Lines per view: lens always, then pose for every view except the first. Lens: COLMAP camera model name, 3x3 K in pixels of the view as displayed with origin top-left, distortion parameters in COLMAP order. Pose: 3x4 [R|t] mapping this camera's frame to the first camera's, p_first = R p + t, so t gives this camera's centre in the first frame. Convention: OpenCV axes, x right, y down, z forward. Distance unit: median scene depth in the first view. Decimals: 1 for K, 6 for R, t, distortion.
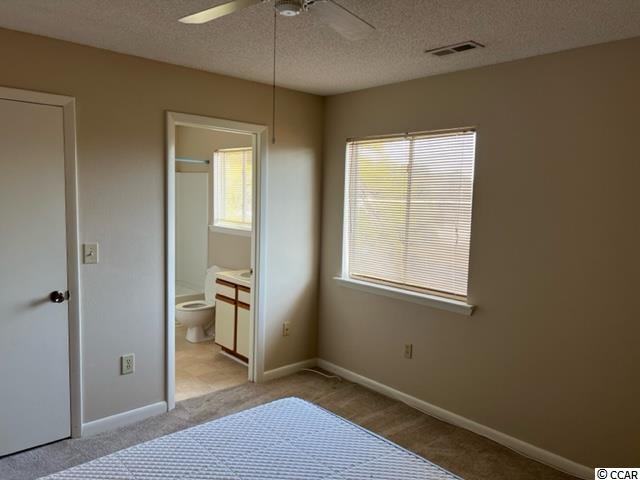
lens RADIAL K [[478.7, 0, 322.9], [0, 478.7, 240.2], [0, 0, 1]] dist [0.014010, -0.000496]
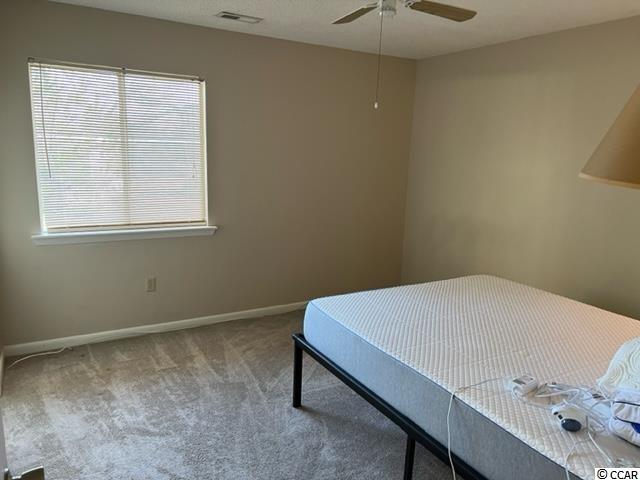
lens RADIAL K [[478.7, 0, 322.9], [0, 478.7, 240.2], [0, 0, 1]] dist [0.014010, -0.000496]
pose [[0.196999, -0.206974, 0.958307, -0.742986], [0.056294, 0.978237, 0.199706, -0.055658], [-0.978786, 0.014605, 0.204363, 0.411920]]
